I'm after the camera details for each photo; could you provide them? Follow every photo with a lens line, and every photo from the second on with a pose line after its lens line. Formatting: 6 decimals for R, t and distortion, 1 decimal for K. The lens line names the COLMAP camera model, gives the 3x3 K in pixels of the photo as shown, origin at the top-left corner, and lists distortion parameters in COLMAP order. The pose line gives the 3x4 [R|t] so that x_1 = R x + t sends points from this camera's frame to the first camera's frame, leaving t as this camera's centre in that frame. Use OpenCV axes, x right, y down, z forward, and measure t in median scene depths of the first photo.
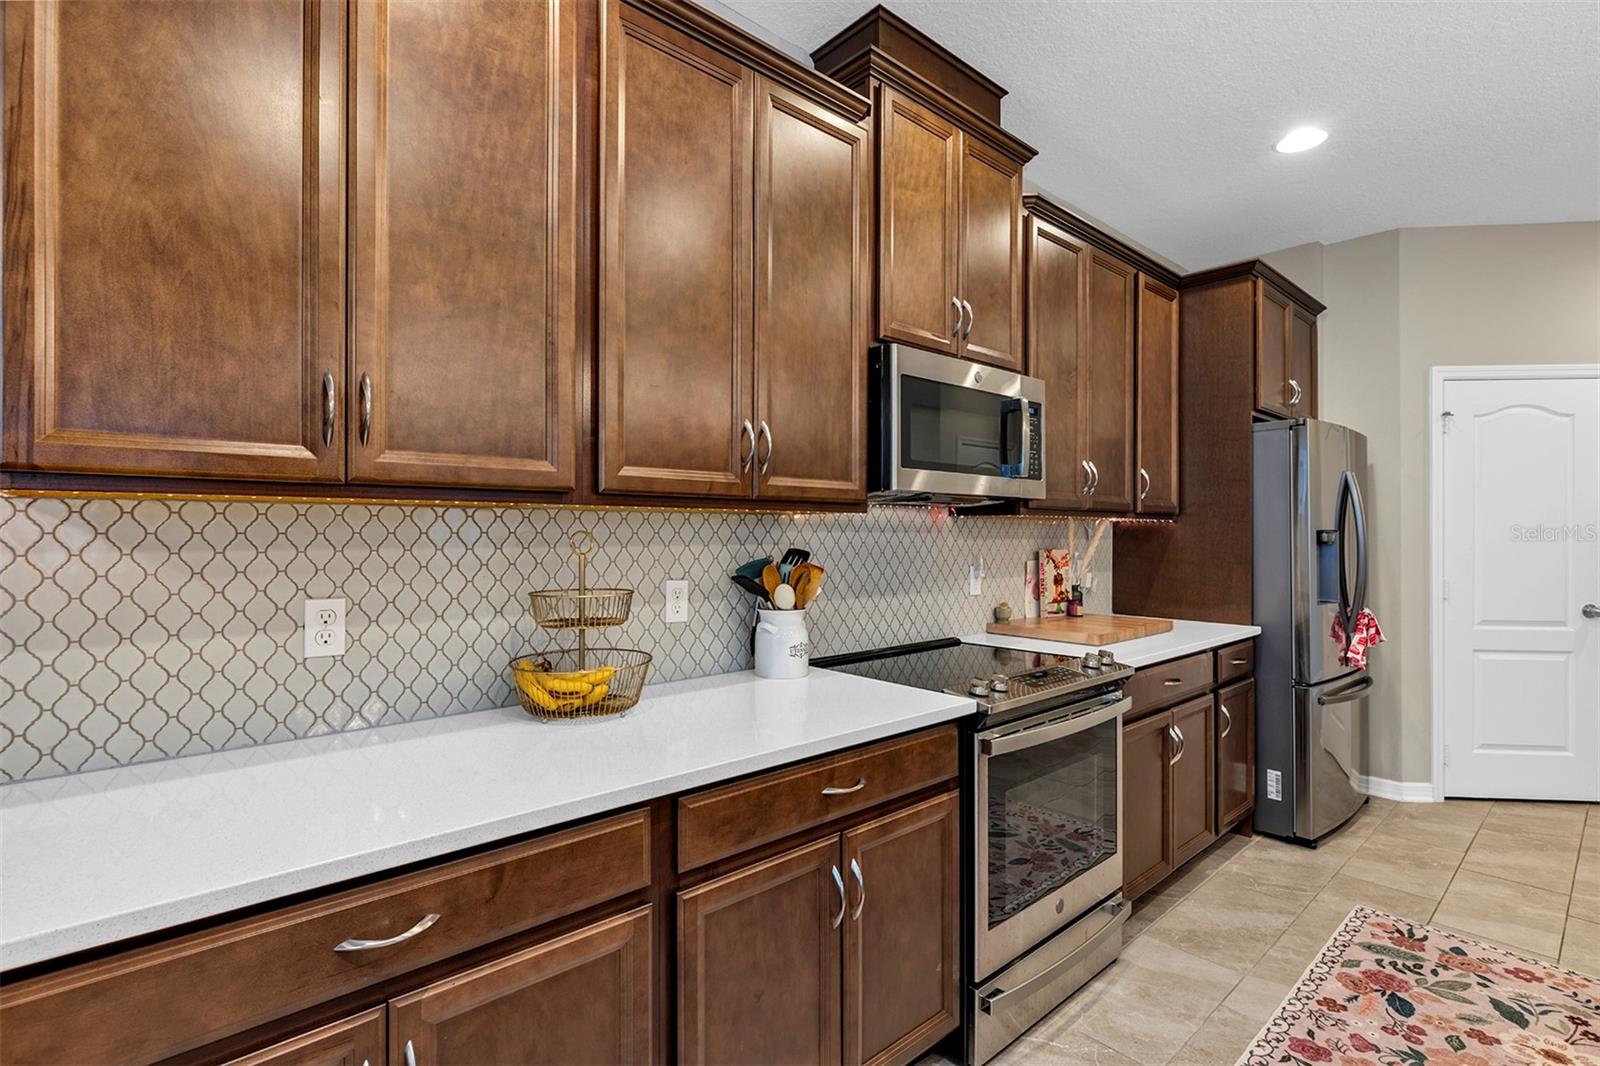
lens RADIAL K [[750.5, 0, 798.3], [0, 750.5, 530.3], [0, 0, 1]] dist [-0.002078, 0.000519]
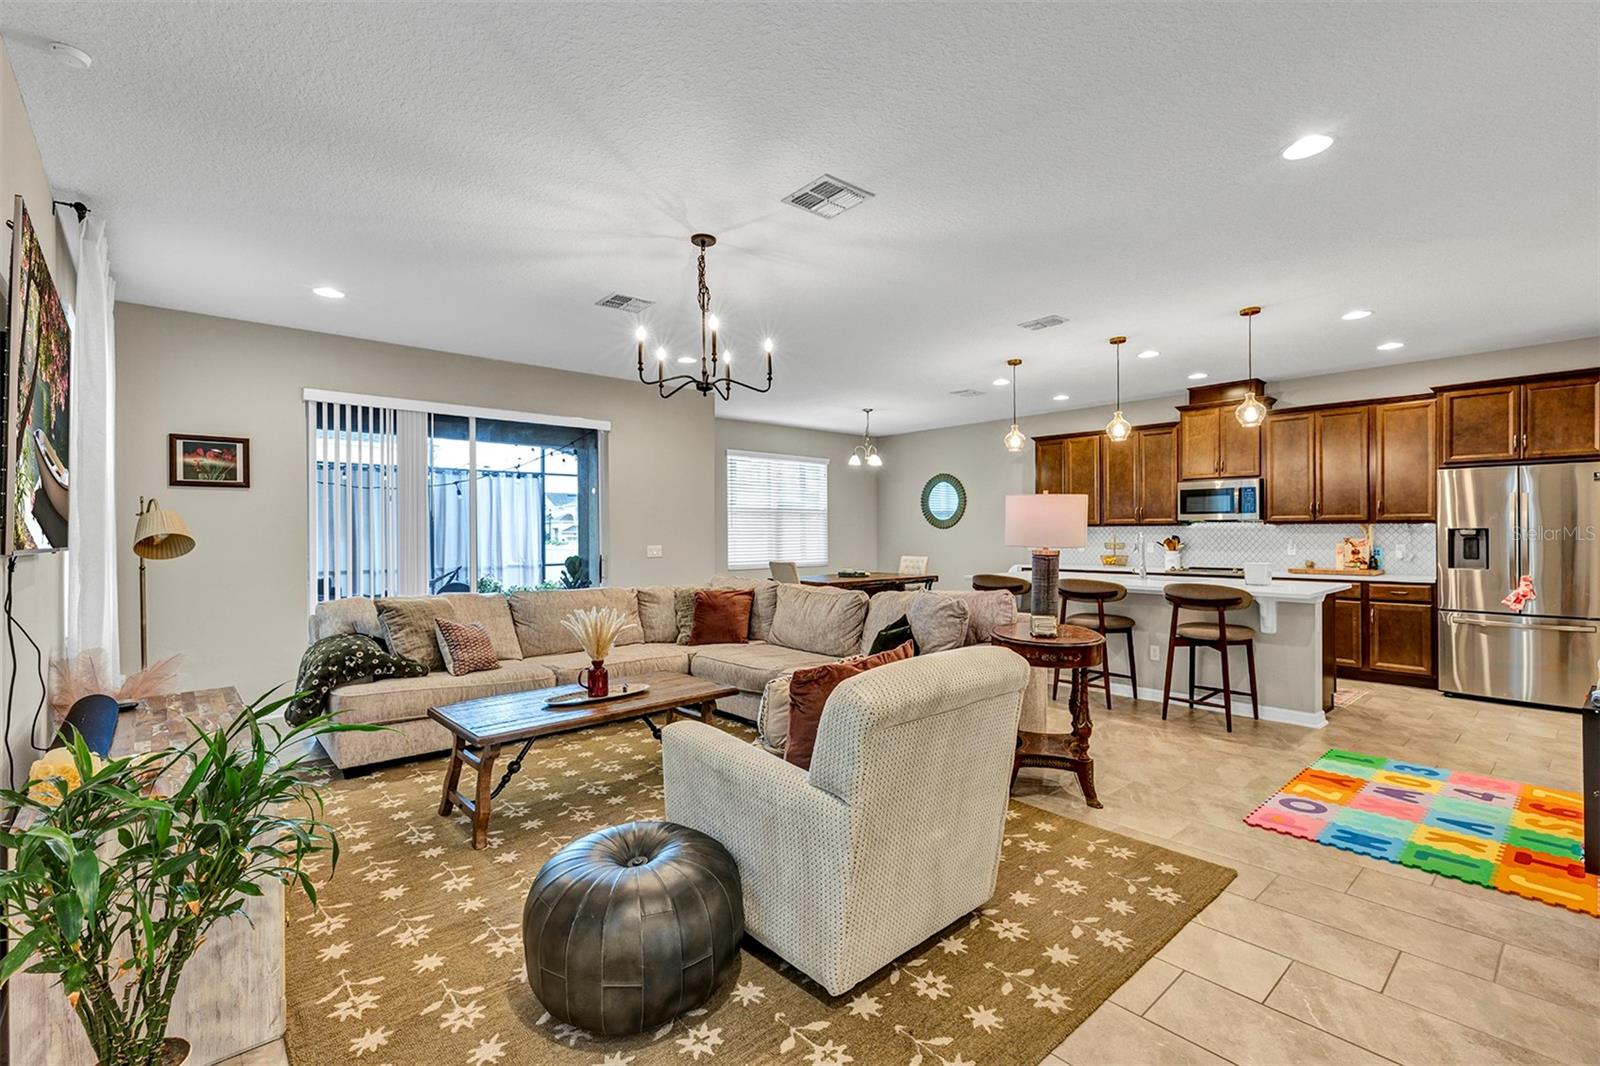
lens RADIAL K [[729.2, 0, 800.1], [0, 729.2, 530.5], [0, 0, 1]] dist [0.008837, -0.000107]
pose [[0.001631, -0.006029, -0.999980, 4.409140], [0.003282, 0.999976, -0.006024, 0.019388], [0.999993, -0.003272, 0.001651, -1.093536]]
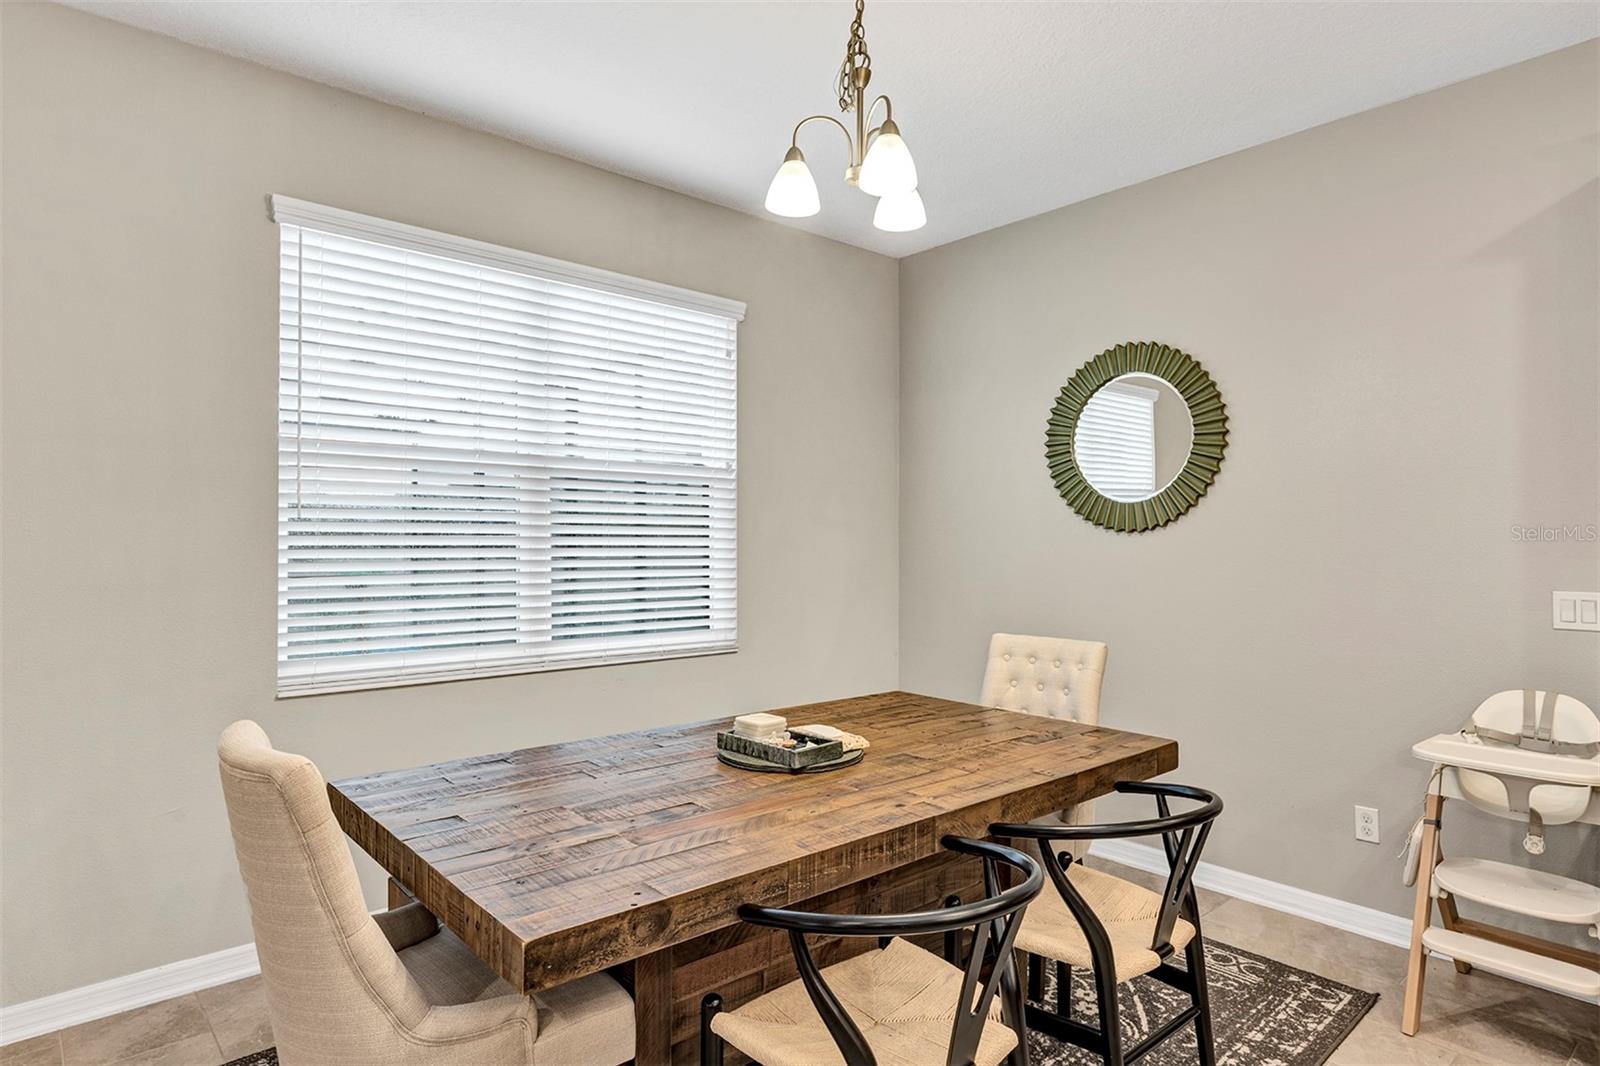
lens RADIAL K [[922.7, 0, 806.5], [0, 922.7, 533.9], [0, 0, 1]] dist [0.007418, 0.000571]
pose [[-0.004118, -0.008569, -0.999955, 0.734214], [-0.005314, 0.999949, -0.008547, -0.001299], [0.999977, 0.005279, -0.004163, -0.683988]]
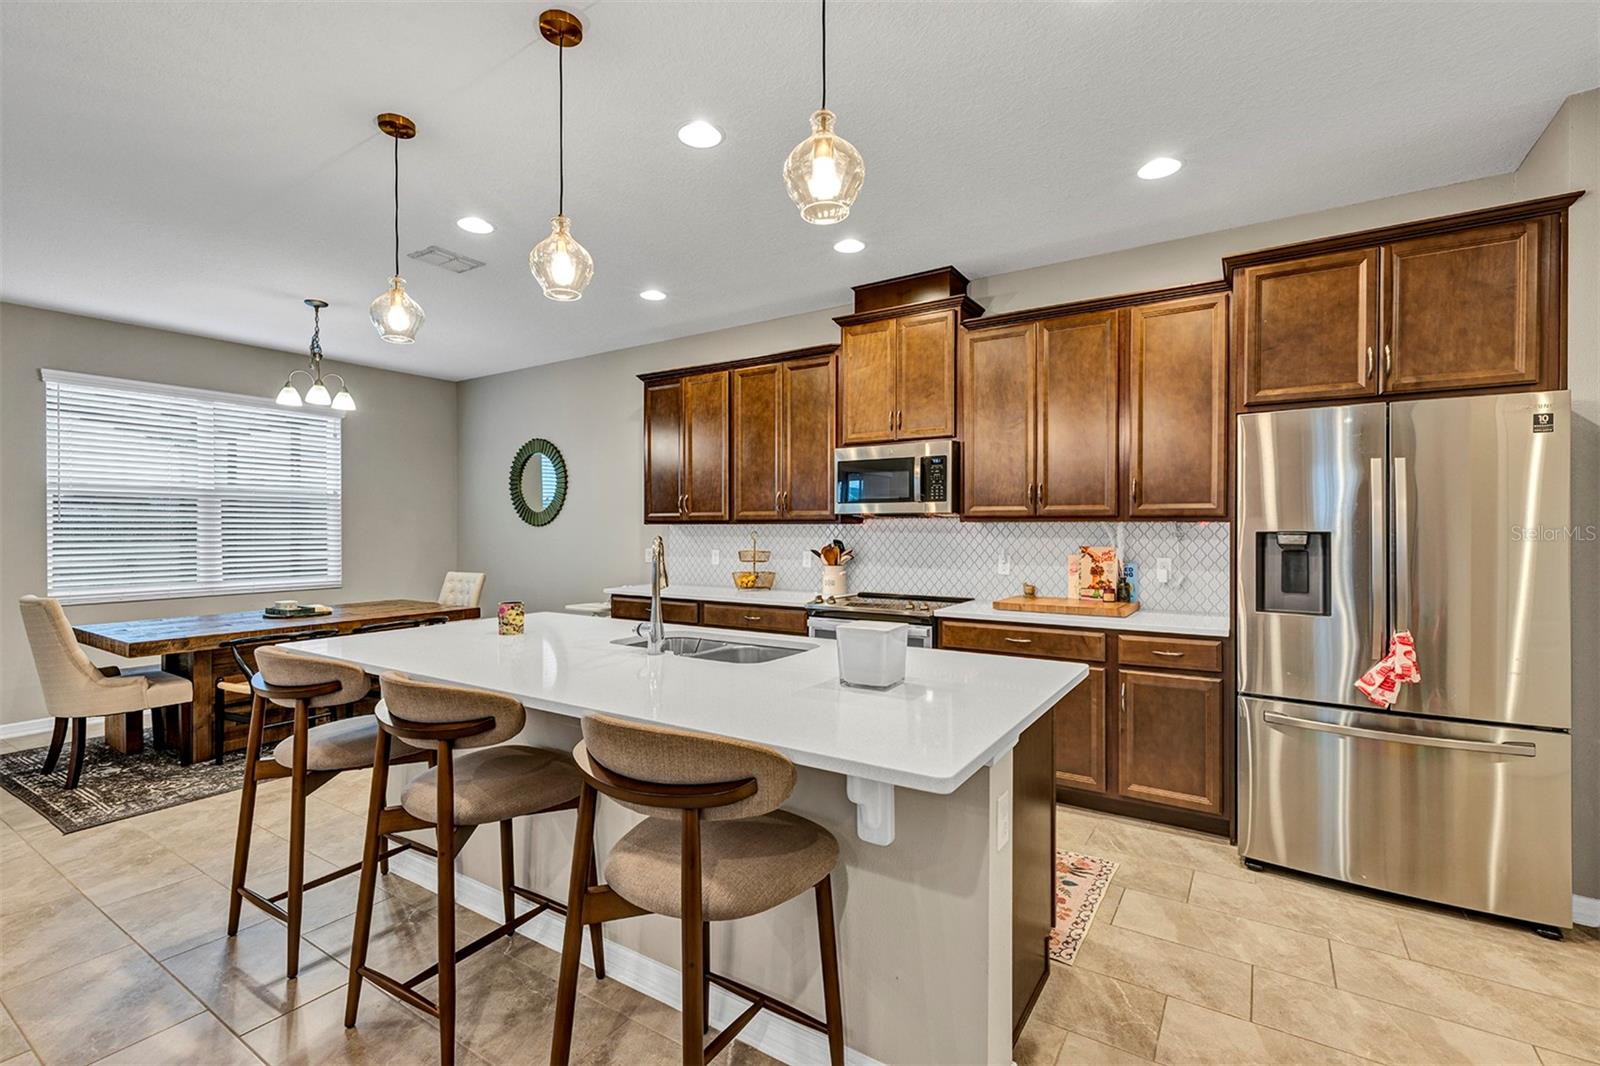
lens RADIAL K [[729.2, 0, 800.7], [0, 729.2, 533.4], [0, 0, 1]] dist [0.008837, -0.000107]
pose [[0.260981, 0.002731, -0.965340, 2.483908], [0.000338, 0.999996, 0.002920, -0.000952], [0.965344, -0.001089, 0.260979, 0.371391]]
